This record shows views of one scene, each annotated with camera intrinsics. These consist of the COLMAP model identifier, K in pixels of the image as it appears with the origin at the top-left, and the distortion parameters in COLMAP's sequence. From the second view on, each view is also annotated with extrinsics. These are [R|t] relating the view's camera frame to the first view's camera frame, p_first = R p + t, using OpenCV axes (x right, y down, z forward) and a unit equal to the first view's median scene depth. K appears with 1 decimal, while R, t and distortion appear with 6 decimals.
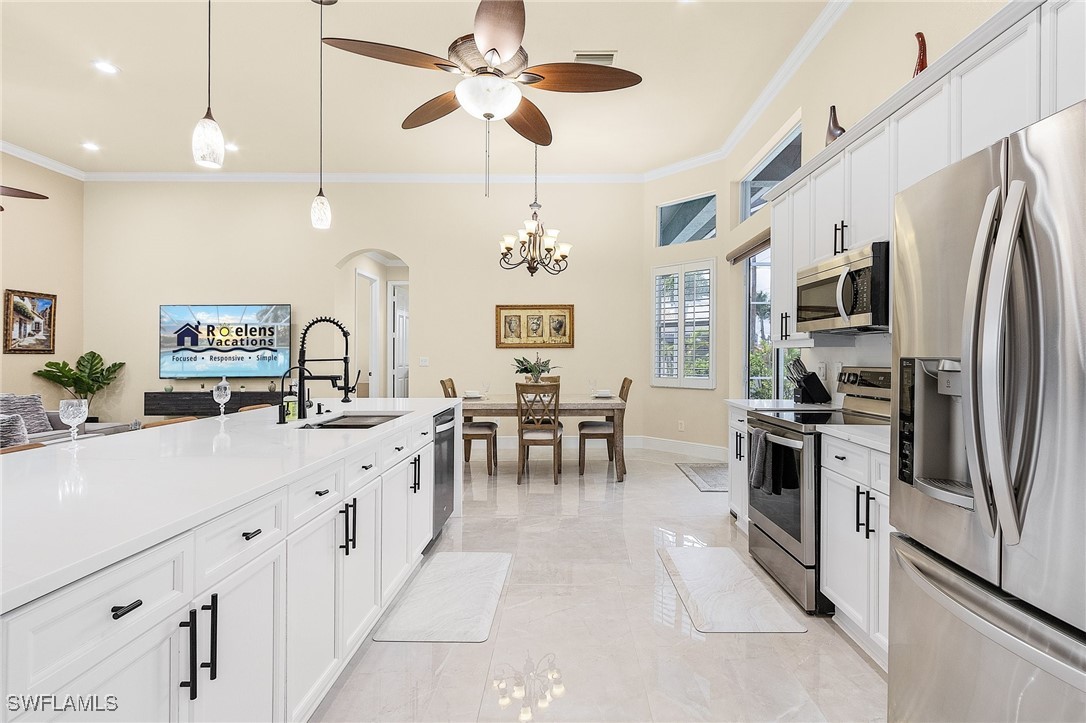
lens RADIAL K [[494.9, 0, 559.3], [0, 494.9, 362.4], [0, 0, 1]] dist [0.000860, 0.000172]
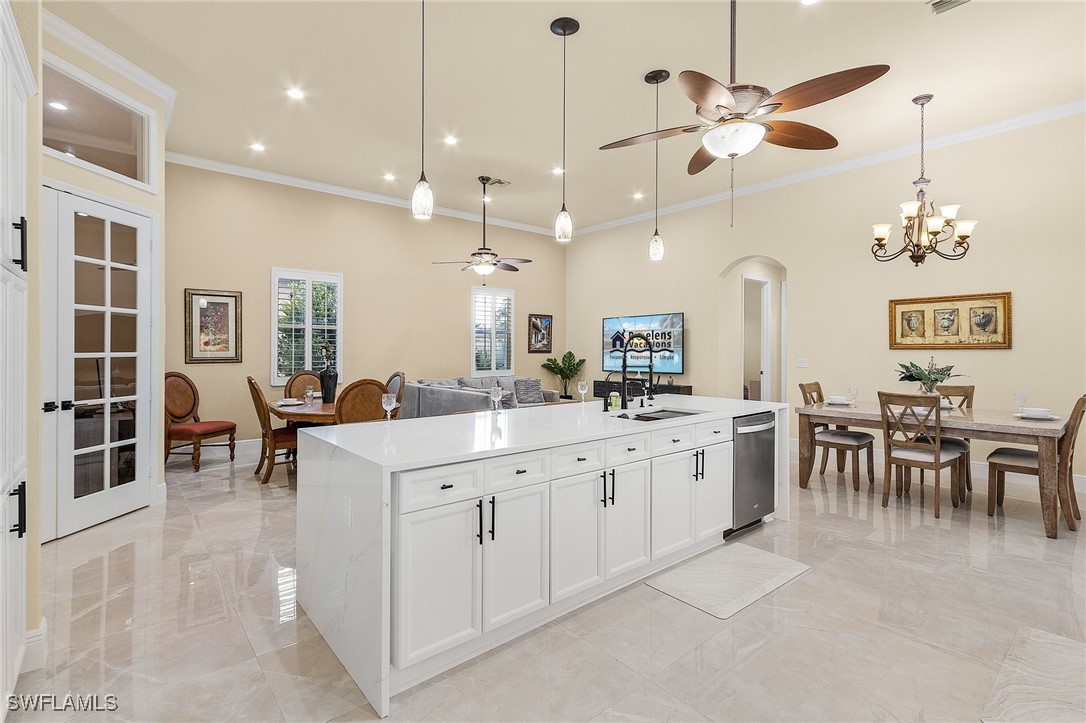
lens RADIAL K [[494.9, 0, 559.3], [0, 494.9, 362.4], [0, 0, 1]] dist [0.000860, 0.000172]
pose [[0.664119, 0.022219, -0.747297, 0.153450], [-0.013585, 0.999752, 0.017652, -0.014977], [0.747504, -0.001571, 0.664256, -0.013865]]
